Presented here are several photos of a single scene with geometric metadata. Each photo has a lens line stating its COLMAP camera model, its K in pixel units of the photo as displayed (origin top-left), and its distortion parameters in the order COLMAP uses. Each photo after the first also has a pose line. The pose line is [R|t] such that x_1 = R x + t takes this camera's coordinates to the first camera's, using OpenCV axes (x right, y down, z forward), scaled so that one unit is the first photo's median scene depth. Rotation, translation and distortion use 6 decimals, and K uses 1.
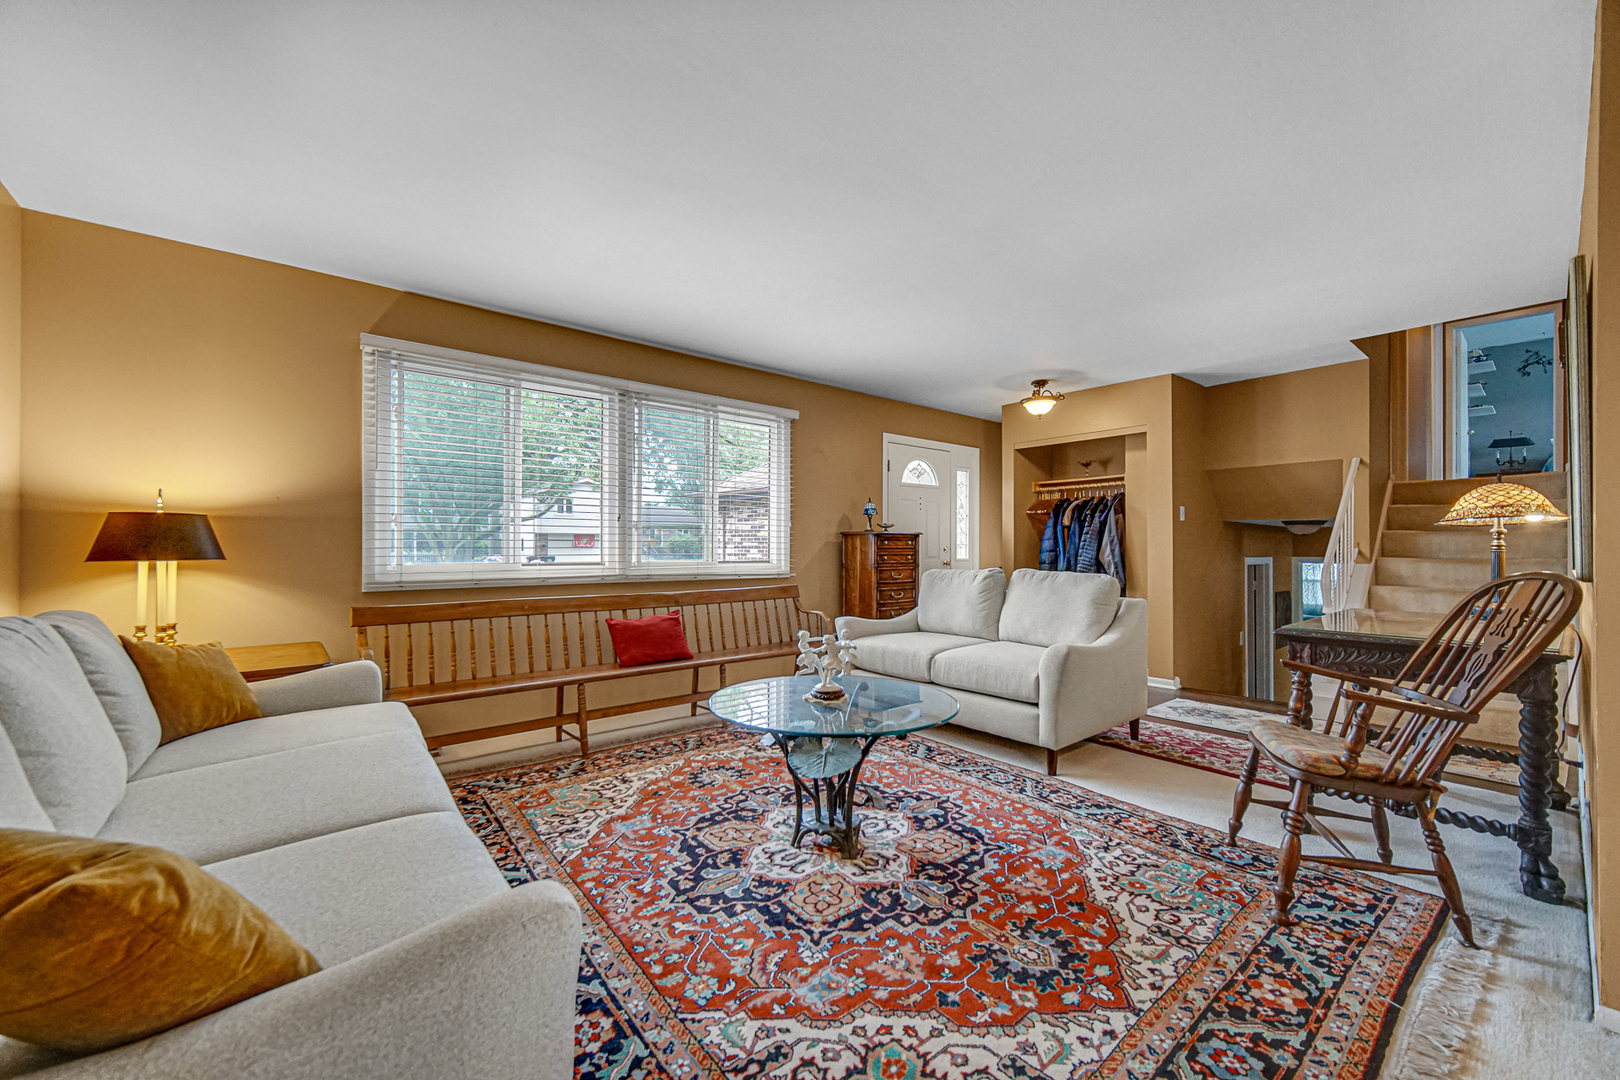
lens RADIAL K [[642.1, 0, 806.7], [0, 642.1, 547.5], [0, 0, 1]] dist [0.000167, -0.000235]
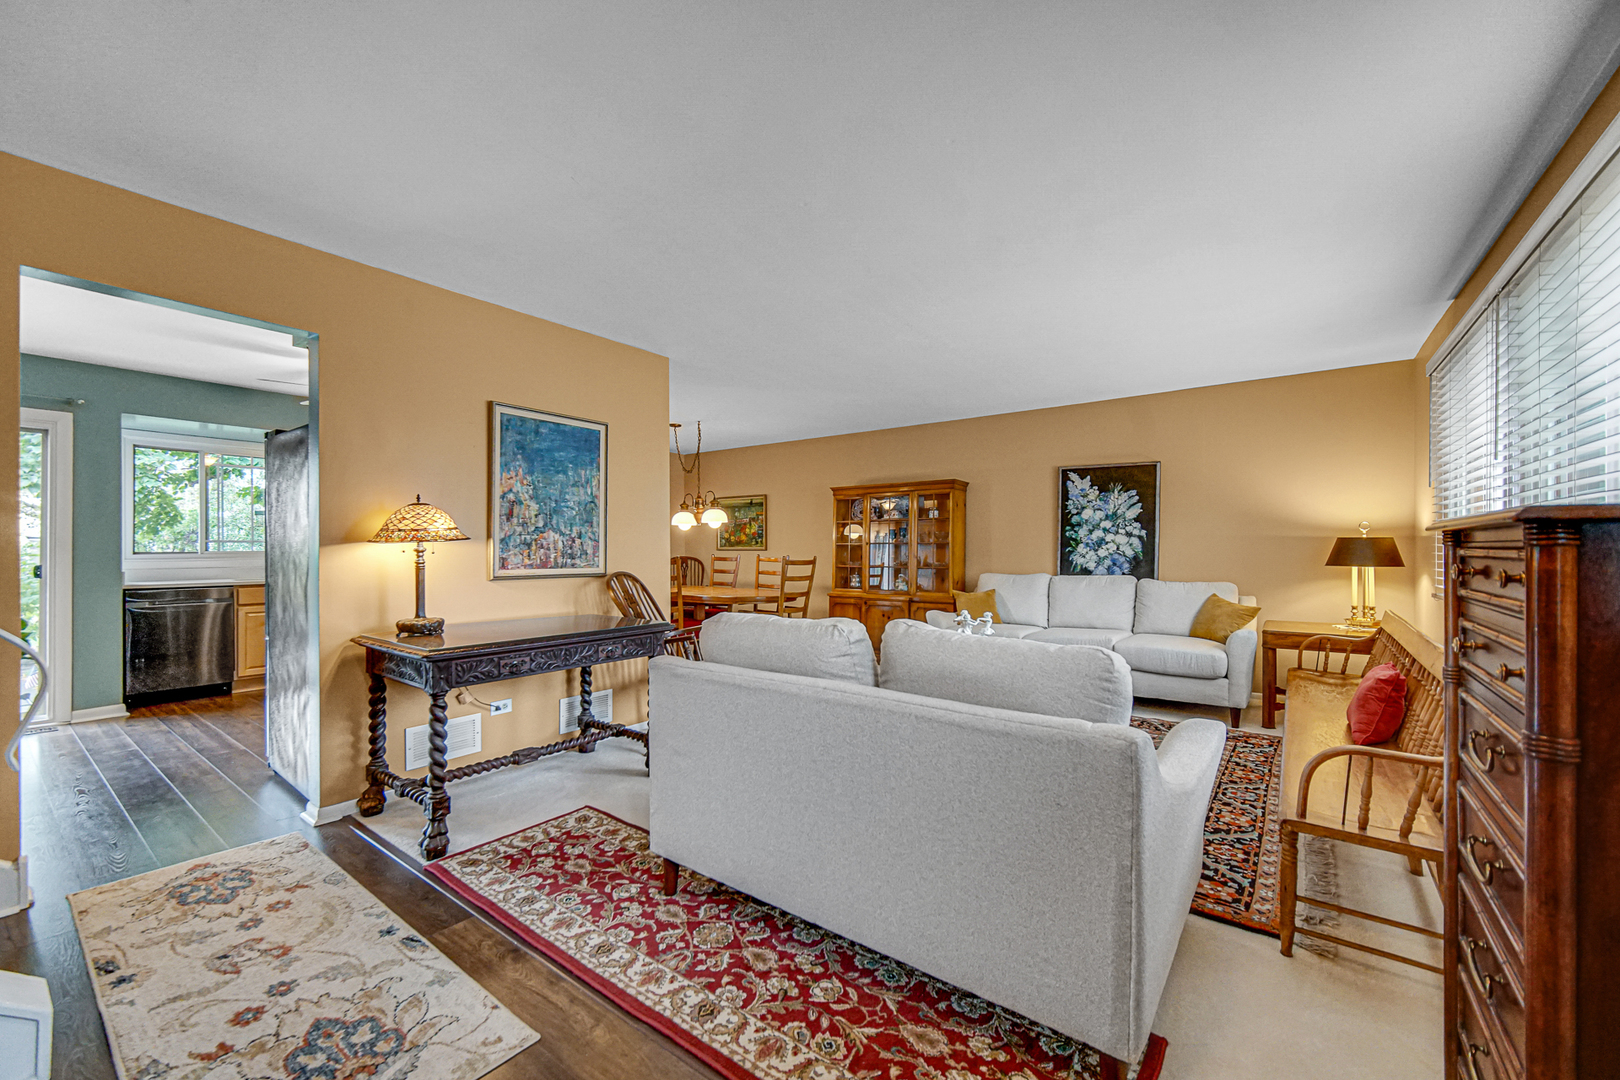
lens RADIAL K [[642.1, 0, 806.7], [0, 642.1, 547.5], [0, 0, 1]] dist [0.000167, -0.000235]
pose [[-0.973415, 0.001440, -0.229044, 0.574337], [0.001673, 0.999998, -0.000823, -0.022757], [0.229042, -0.001184, -0.973416, 1.764376]]
